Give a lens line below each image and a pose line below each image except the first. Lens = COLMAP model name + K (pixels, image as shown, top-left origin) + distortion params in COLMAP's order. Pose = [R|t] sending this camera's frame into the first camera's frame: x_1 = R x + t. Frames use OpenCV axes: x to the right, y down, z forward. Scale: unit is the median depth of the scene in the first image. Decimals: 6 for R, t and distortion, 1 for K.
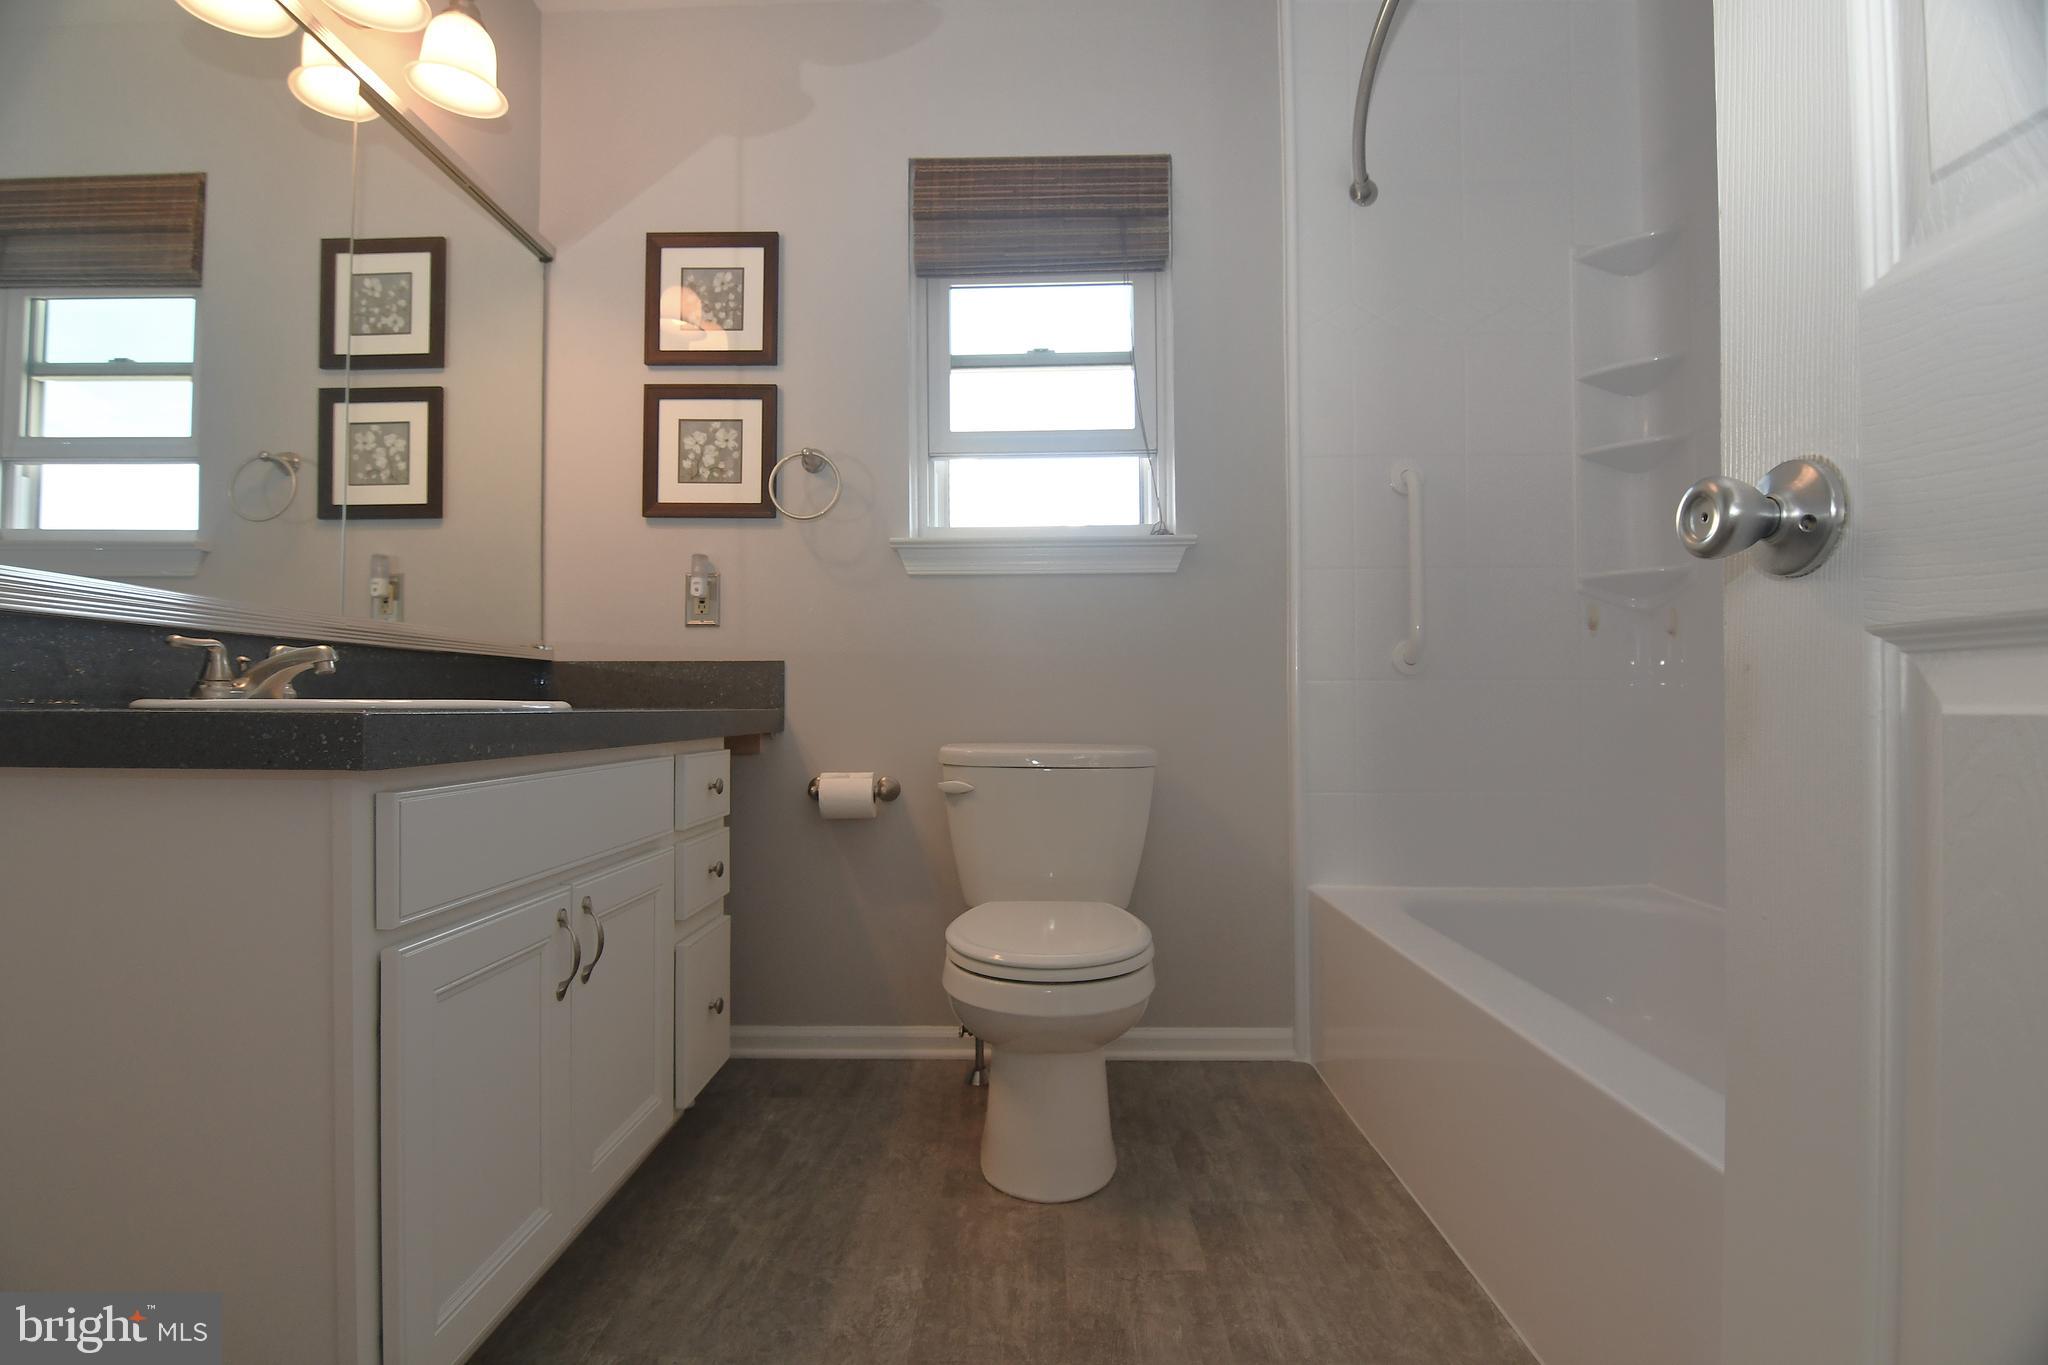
lens RADIAL K [[995.5, 0, 1028.4], [0, 995.5, 689.7], [0, 0, 1]] dist [-0.011649, -0.004994]
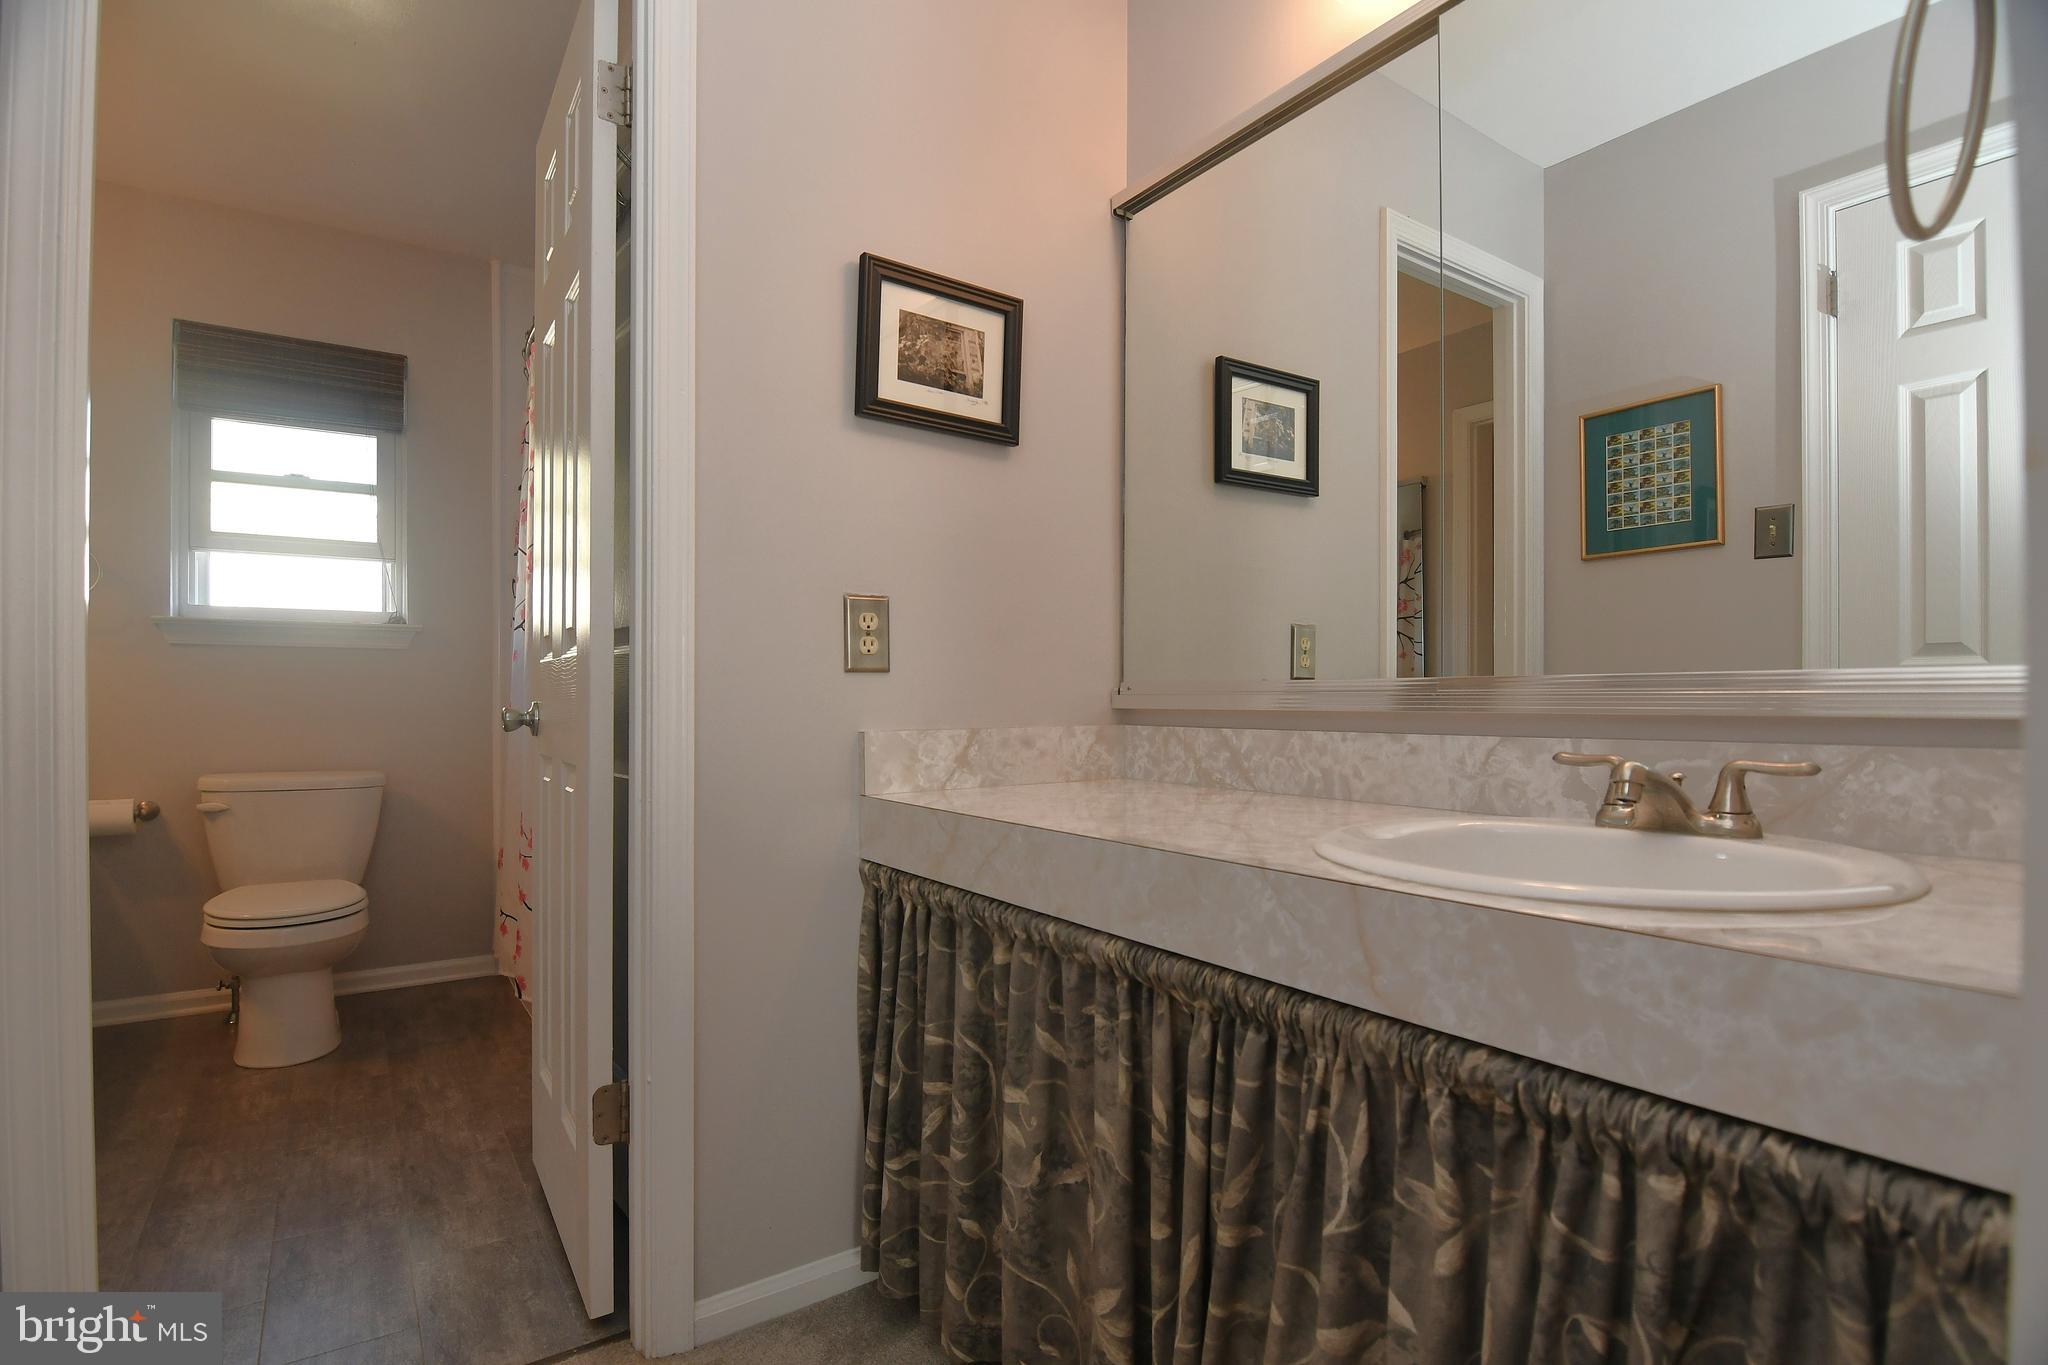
lens RADIAL K [[995.5, 0, 1023.6], [0, 995.5, 690.7], [0, 0, 1]] dist [-0.011649, -0.004994]
pose [[0.819366, 0.007600, 0.573220, 0.059606], [-0.016732, 0.999803, 0.010661, -0.090831], [-0.573026, -0.018326, 0.819332, -0.711301]]
